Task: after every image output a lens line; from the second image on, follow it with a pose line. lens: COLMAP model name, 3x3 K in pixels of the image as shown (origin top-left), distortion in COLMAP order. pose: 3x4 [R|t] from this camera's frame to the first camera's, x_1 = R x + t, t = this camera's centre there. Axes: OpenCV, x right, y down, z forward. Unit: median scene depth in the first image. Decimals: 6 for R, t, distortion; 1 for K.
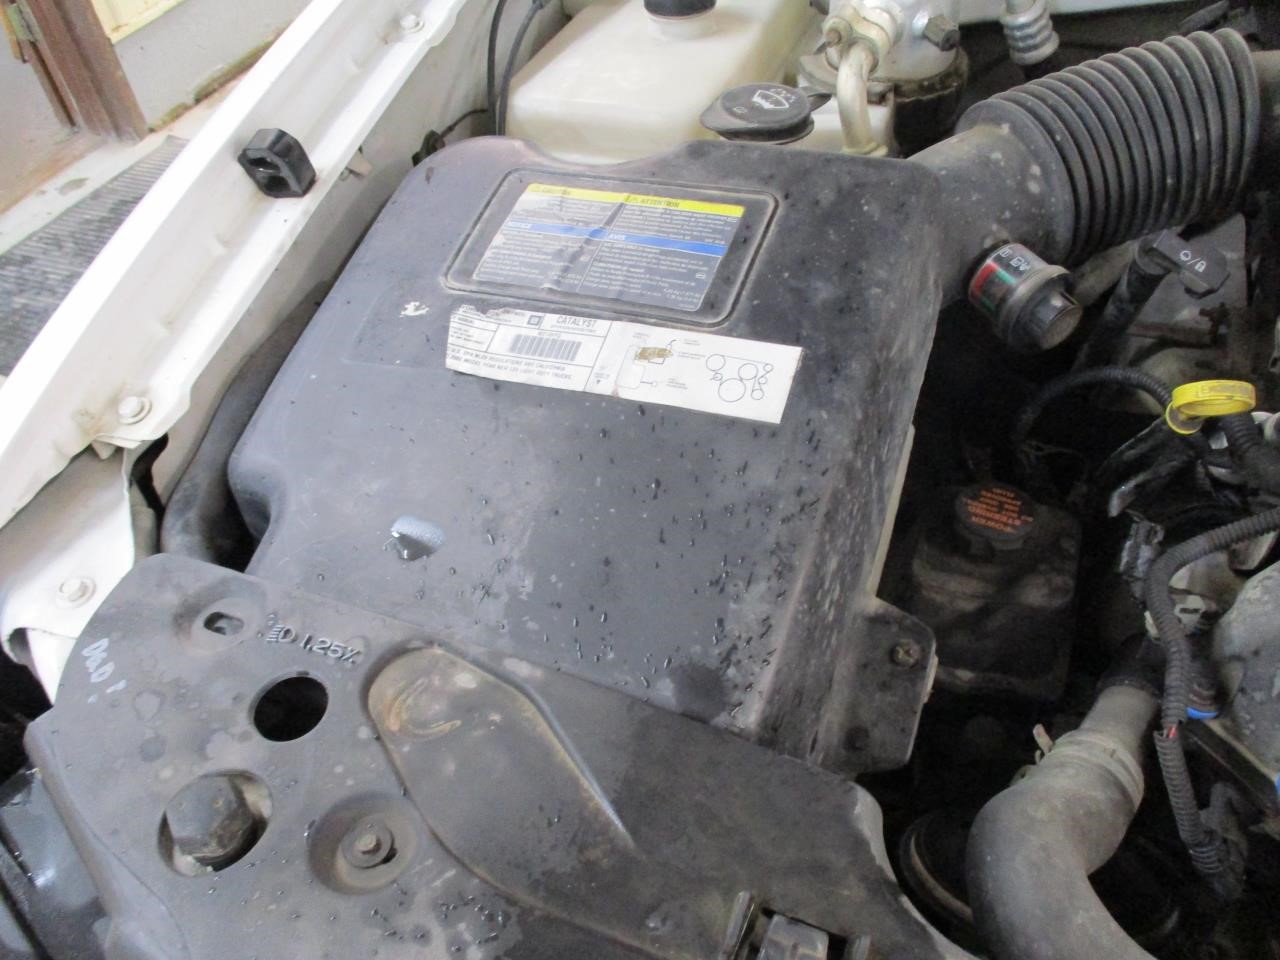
lens RADIAL K [[1083.3, 0, 642.8], [0, 1083.3, 432.4], [0, 0, 1]] dist [-0.049654, 0.030567]
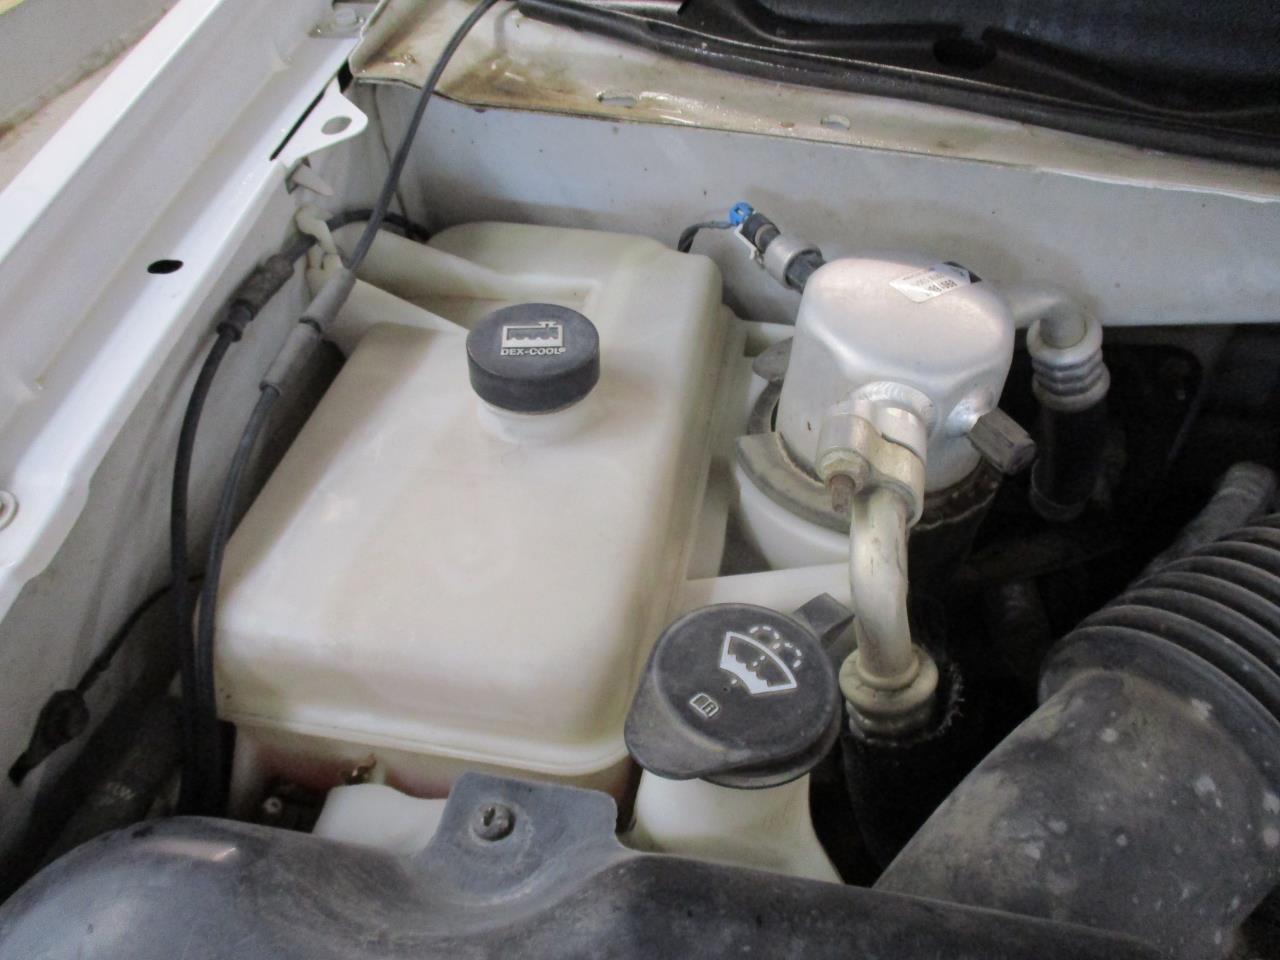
lens RADIAL K [[1083.3, 0, 645.9], [0, 1083.3, 432.1], [0, 0, 1]] dist [-0.049654, 0.030567]
pose [[0.978026, -0.054337, 0.201277, -0.032830], [0.061740, 0.997621, -0.030682, -0.482761], [-0.199131, 0.042435, 0.979054, 0.611644]]
